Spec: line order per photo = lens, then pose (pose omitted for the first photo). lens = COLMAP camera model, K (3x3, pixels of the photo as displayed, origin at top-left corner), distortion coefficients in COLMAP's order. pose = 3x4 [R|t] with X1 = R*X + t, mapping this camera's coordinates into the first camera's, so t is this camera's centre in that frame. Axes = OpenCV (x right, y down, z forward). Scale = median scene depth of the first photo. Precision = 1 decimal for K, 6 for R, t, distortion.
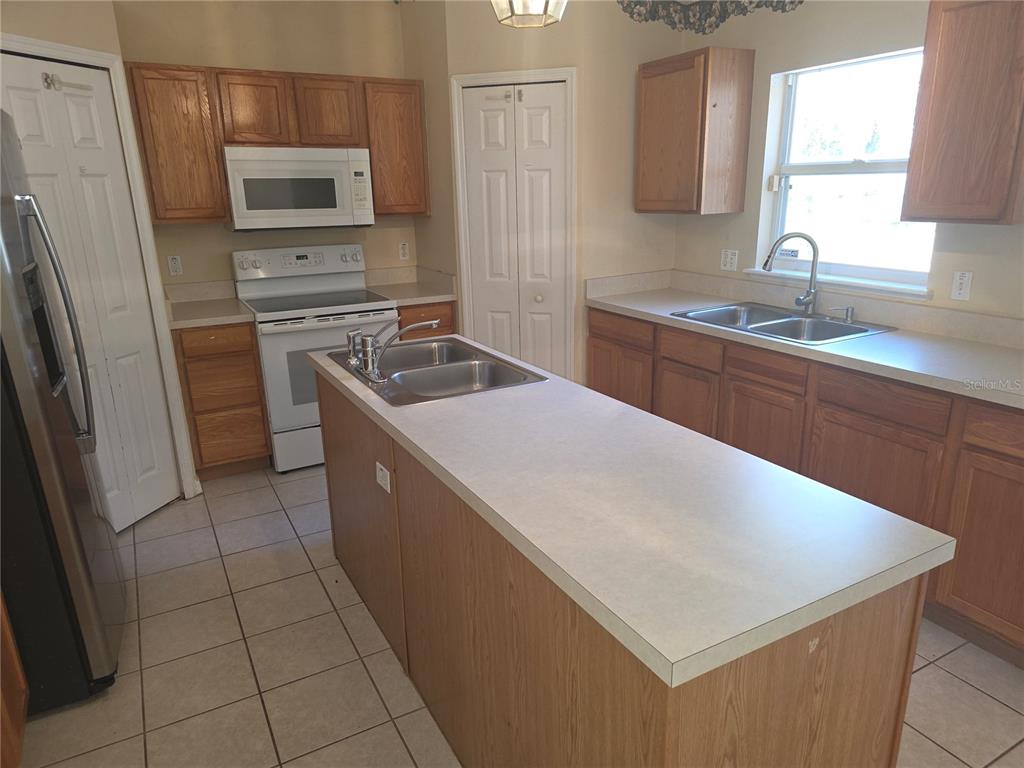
lens RADIAL K [[688.0, 0, 518.1], [0, 688.0, 390.9], [0, 0, 1]] dist [0.037595, -0.033546]
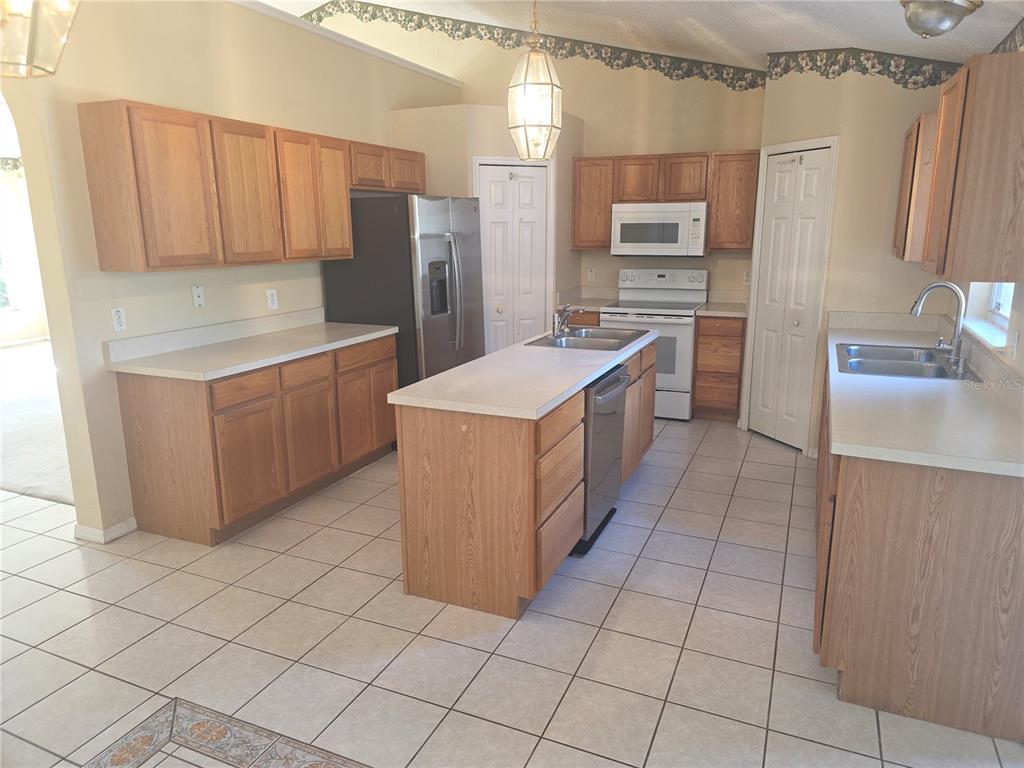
lens RADIAL K [[688.0, 0, 510.8], [0, 688.0, 384.4], [0, 0, 1]] dist [0.037595, -0.033546]
pose [[0.604176, 0.195196, -0.772574, 0.721663], [-0.234566, 0.970142, 0.061676, 0.012218], [0.761545, 0.143956, 0.631922, -0.130935]]
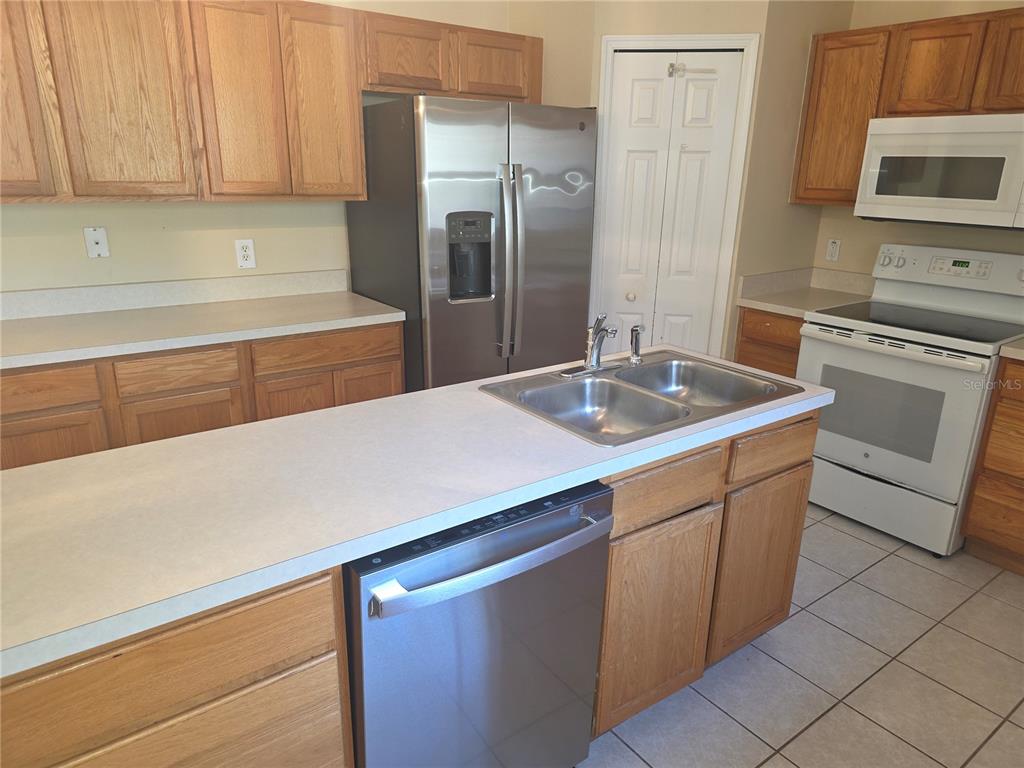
lens RADIAL K [[688.0, 0, 509.8], [0, 688.0, 387.7], [0, 0, 1]] dist [0.037595, -0.033546]
pose [[0.122162, 0.323268, -0.938389, 0.410710], [-0.304601, 0.912055, 0.274543, -0.142192], [0.944614, 0.252296, 0.209886, 0.460167]]
